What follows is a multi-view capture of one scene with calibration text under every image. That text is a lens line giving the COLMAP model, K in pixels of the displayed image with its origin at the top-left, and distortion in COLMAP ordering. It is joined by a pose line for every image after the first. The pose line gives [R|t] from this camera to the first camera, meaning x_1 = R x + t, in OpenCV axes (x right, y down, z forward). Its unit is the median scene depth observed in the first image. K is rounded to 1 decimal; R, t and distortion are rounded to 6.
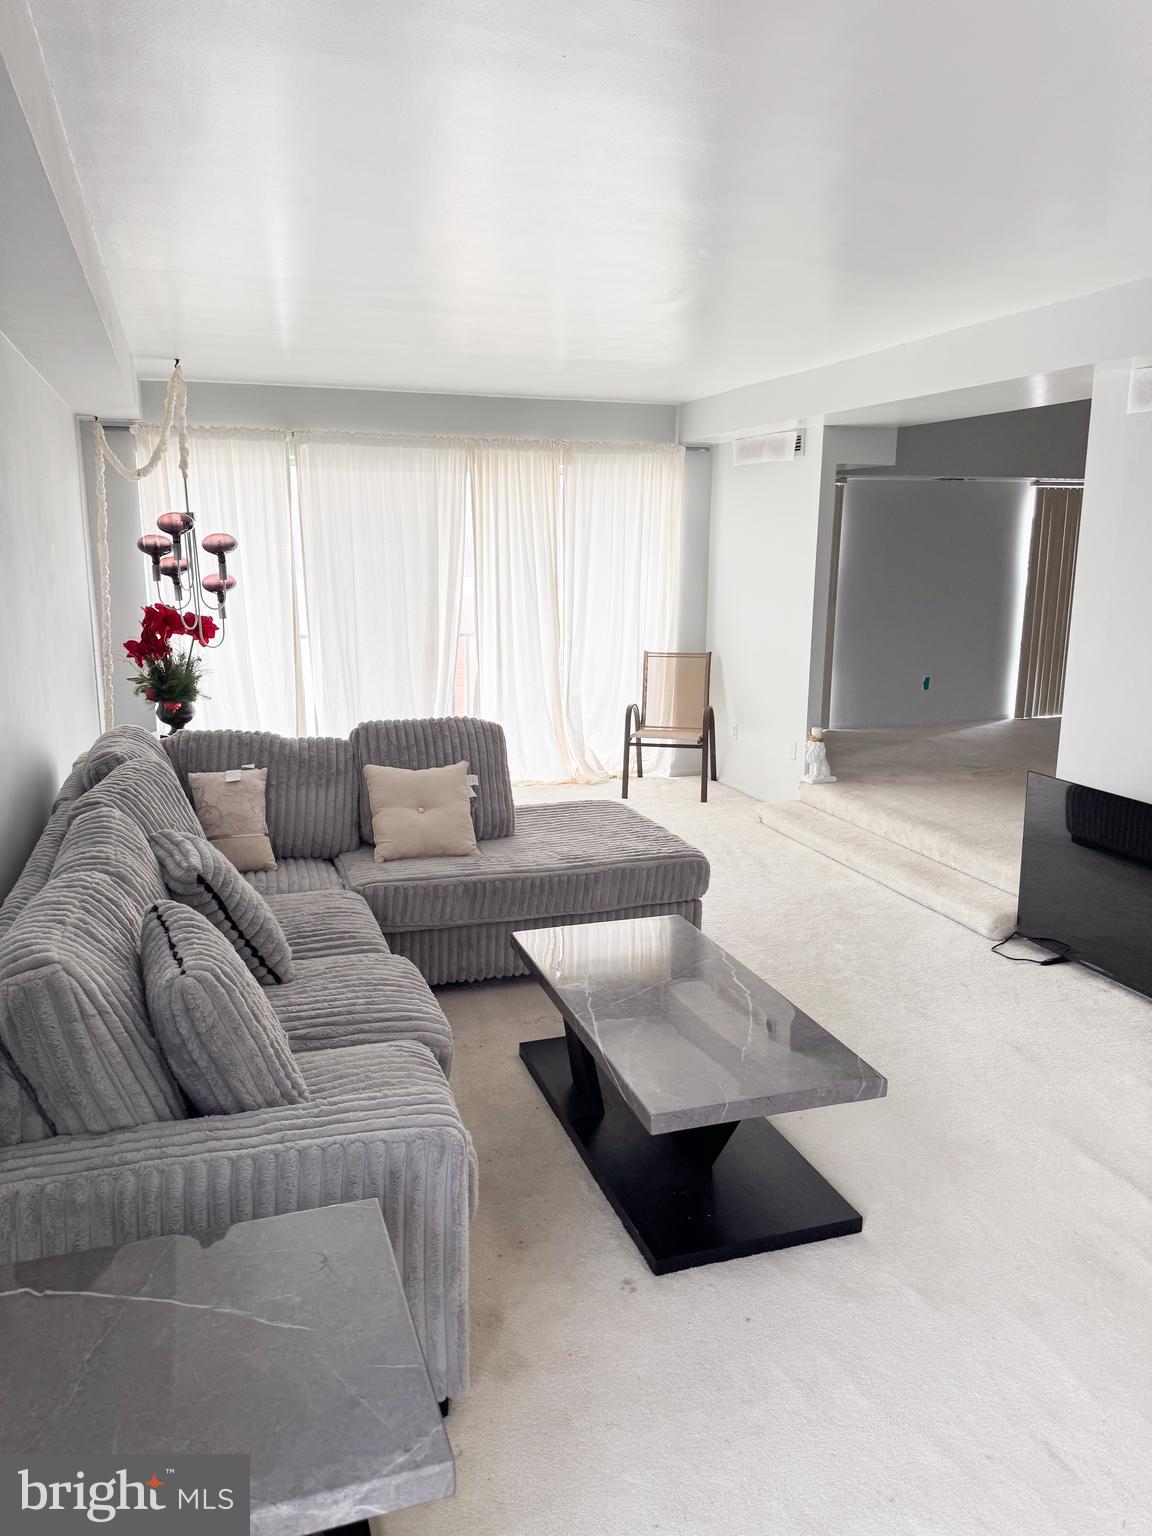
lens RADIAL K [[1132.4, 0, 576.0], [0, 1132.4, 768.0], [0, 0, 1]] dist [0.119393, -0.217942]
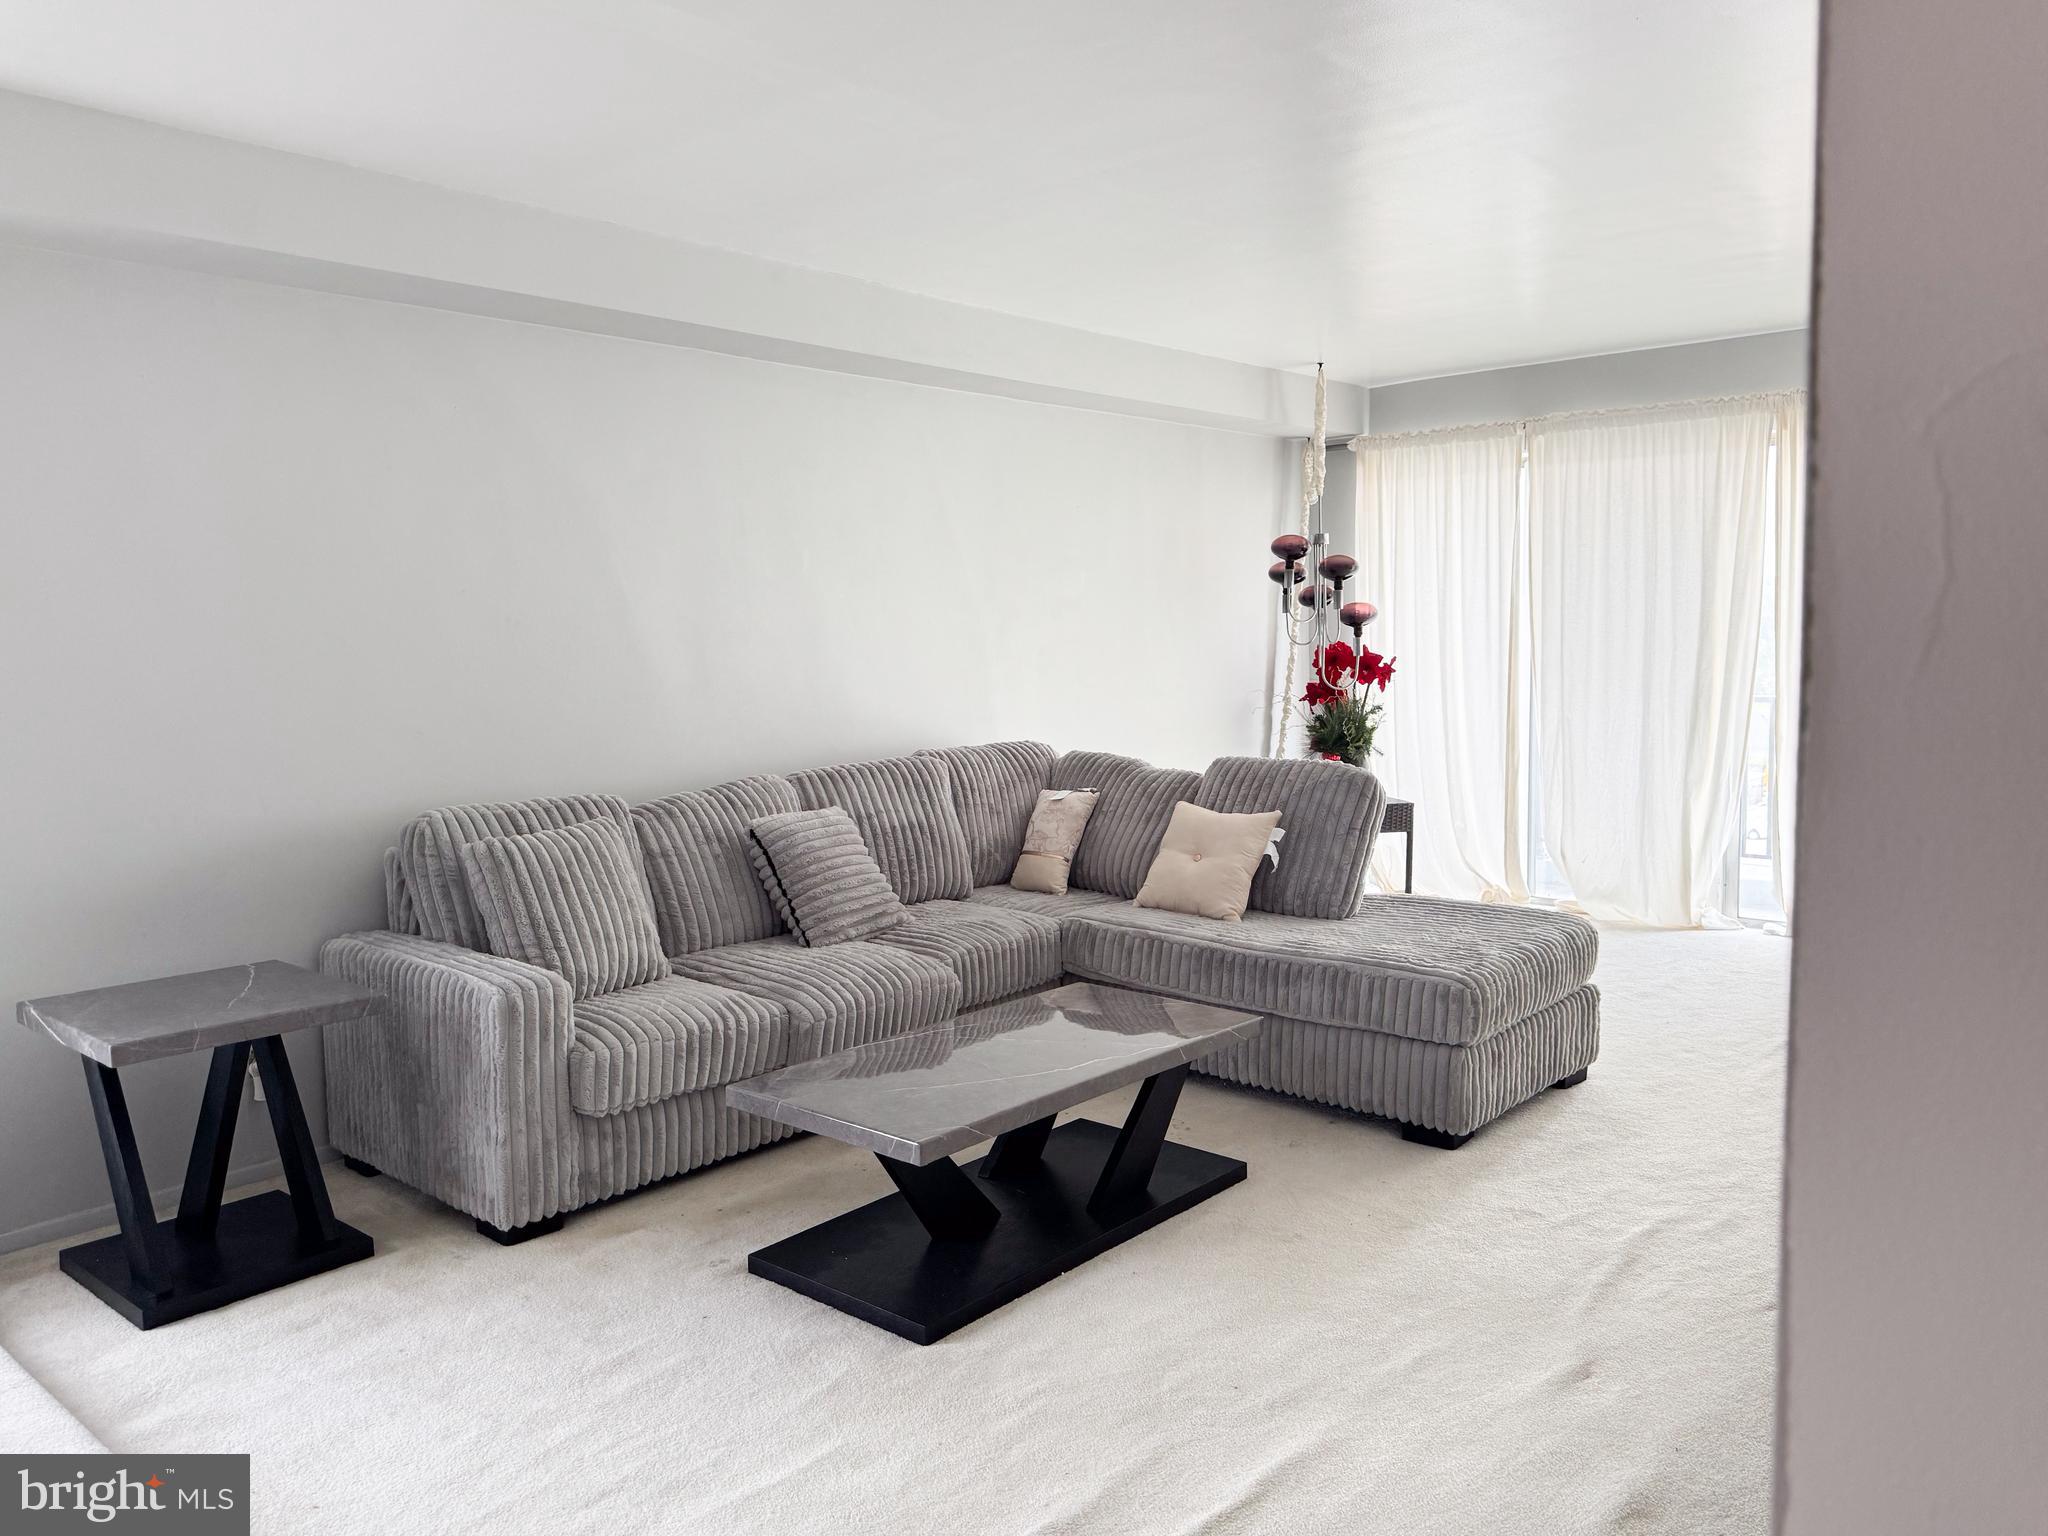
lens RADIAL K [[1509.9, 0, 917.8], [0, 1509.9, 767.3], [0, 0, 1]] dist [0.119393, -0.217942]
pose [[0.468249, 0.068811, -0.880913, 0.739948], [-0.155418, 0.987834, -0.005450, 0.009331], [0.869821, 0.139462, 0.473247, 0.283995]]
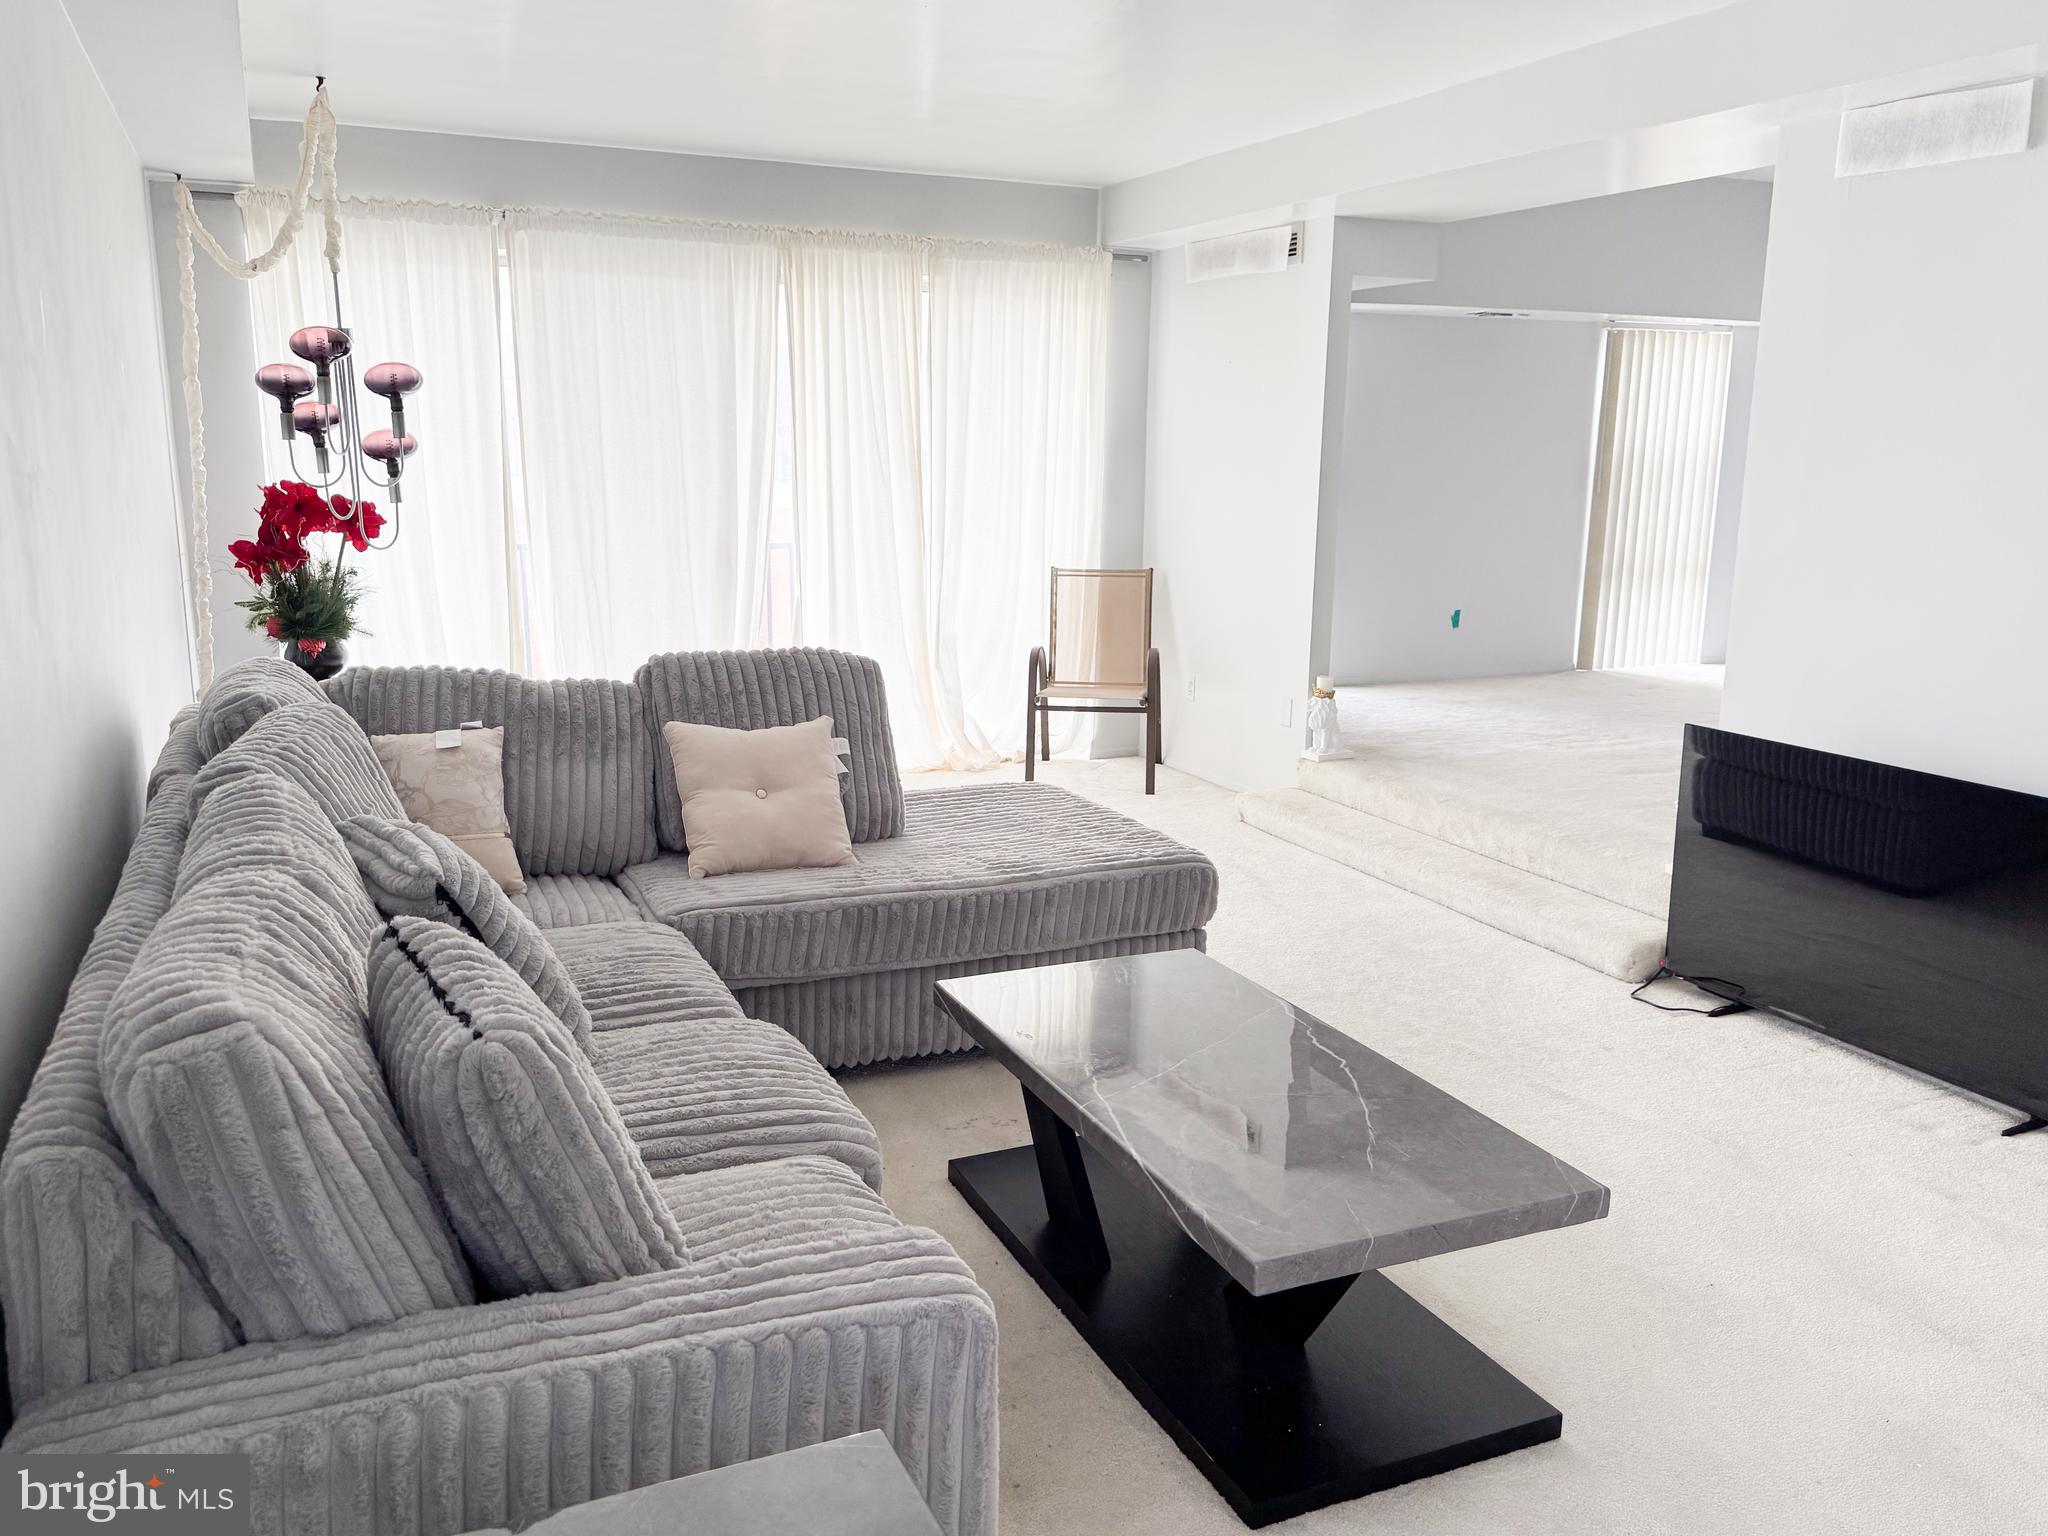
lens RADIAL K [[1652.2, 0, 1047.9], [0, 1652.2, 778.4], [0, 0, 1]] dist [0.087574, -0.130281]
pose [[0.994635, -0.013198, 0.102604, -0.073450], [0.012863, 0.999910, 0.003926, 0.027270], [-0.102647, -0.002586, 0.994715, 0.087573]]
